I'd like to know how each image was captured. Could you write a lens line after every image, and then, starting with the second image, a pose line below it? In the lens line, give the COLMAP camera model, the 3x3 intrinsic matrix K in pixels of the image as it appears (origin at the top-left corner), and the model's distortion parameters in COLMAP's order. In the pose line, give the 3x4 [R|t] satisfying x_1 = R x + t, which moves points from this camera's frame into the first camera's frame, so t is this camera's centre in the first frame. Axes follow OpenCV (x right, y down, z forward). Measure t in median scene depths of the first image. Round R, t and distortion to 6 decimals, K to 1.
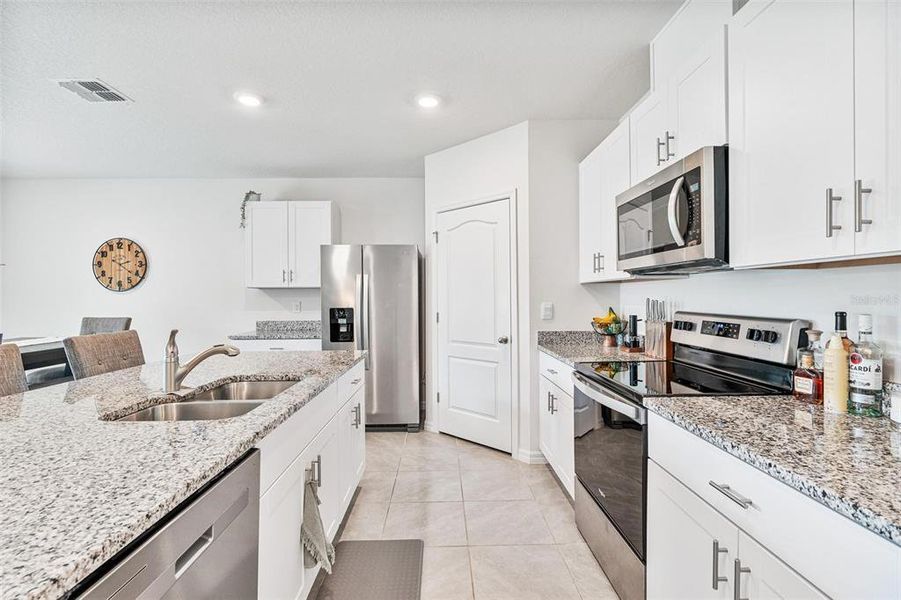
lens RADIAL K [[411.1, 0, 445.9], [0, 411.1, 293.2], [0, 0, 1]] dist [-0.004691, -0.000284]
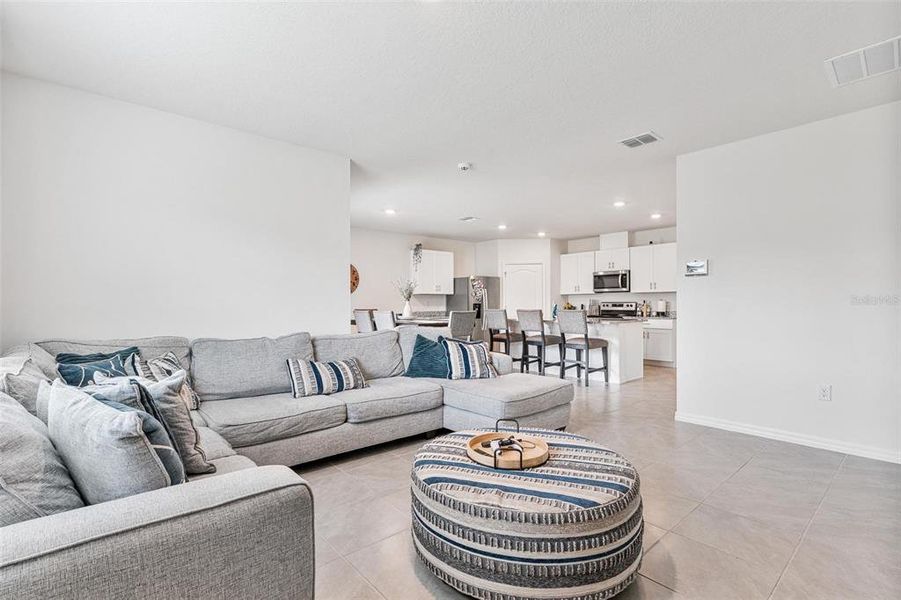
lens RADIAL K [[411.1, 0, 449.0], [0, 411.1, 304.4], [0, 0, 1]] dist [-0.004691, -0.000284]
pose [[0.773682, 0.002269, 0.633570, -1.625046], [-0.003922, 0.999992, 0.001208, 0.034548], [-0.633562, -0.003420, 0.773684, -0.596537]]
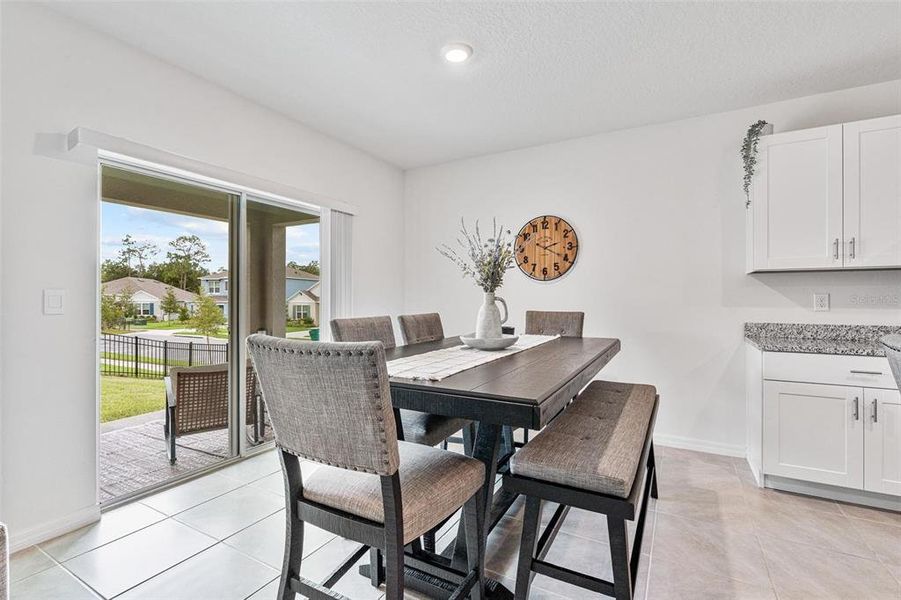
lens RADIAL K [[411.1, 0, 452.2], [0, 411.1, 298.8], [0, 0, 1]] dist [-0.004691, -0.000284]
pose [[0.865096, 0.008559, -0.501533, -0.576955], [-0.005514, 0.999956, 0.007555, 0.029094], [0.501575, -0.003770, 0.865106, 0.202572]]
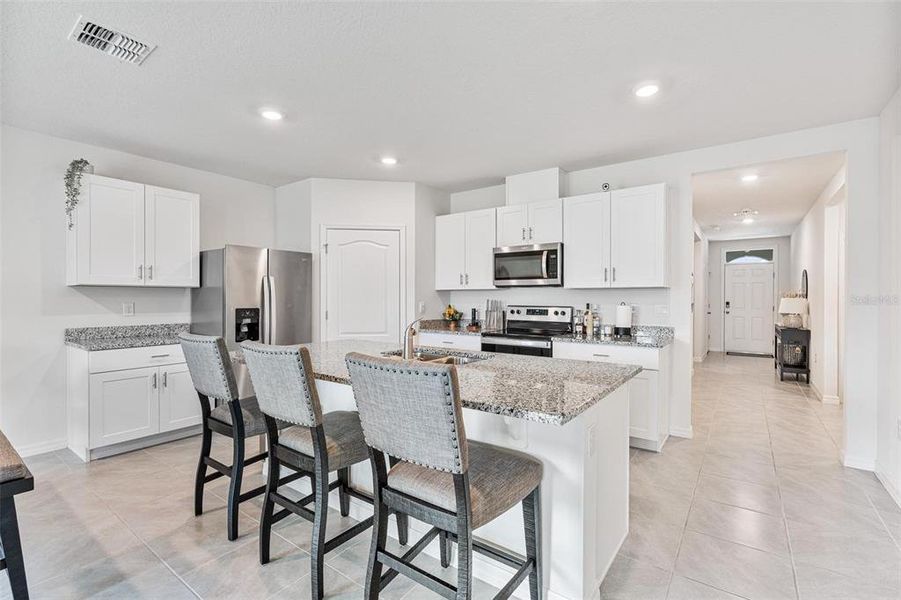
lens RADIAL K [[411.1, 0, 451.0], [0, 411.1, 297.6], [0, 0, 1]] dist [-0.004691, -0.000284]
pose [[0.604451, 0.007127, 0.796610, -0.678189], [-0.010237, 0.999947, -0.001179, 0.004637], [-0.796576, -0.007442, 0.604492, -0.020689]]
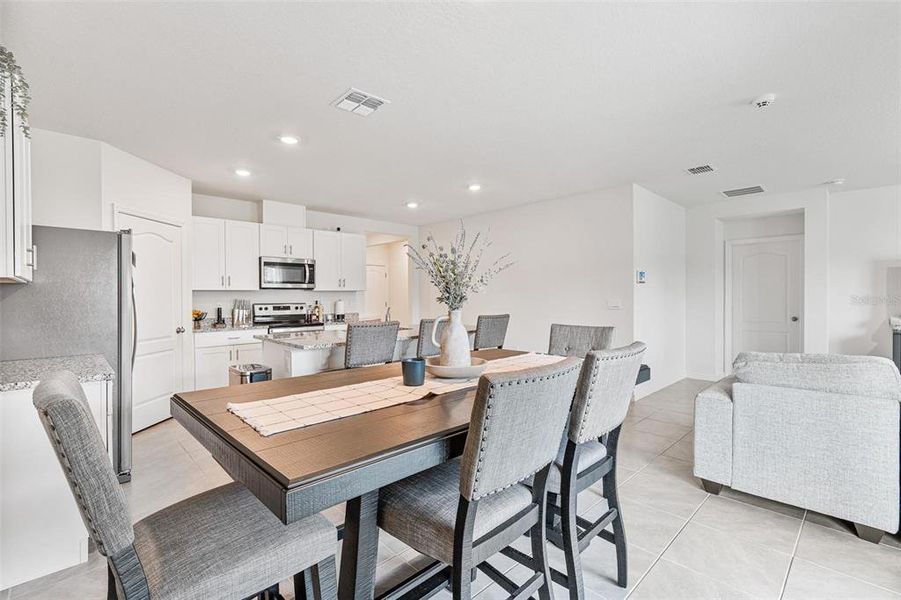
lens RADIAL K [[411.1, 0, 436.5], [0, 411.1, 300.3], [0, 0, 1]] dist [-0.004691, -0.000284]
pose [[-0.676342, 0.009563, 0.736526, -1.090498], [0.008636, 0.999950, -0.005053, 0.023464], [-0.736537, 0.002943, -0.676391, 0.997238]]
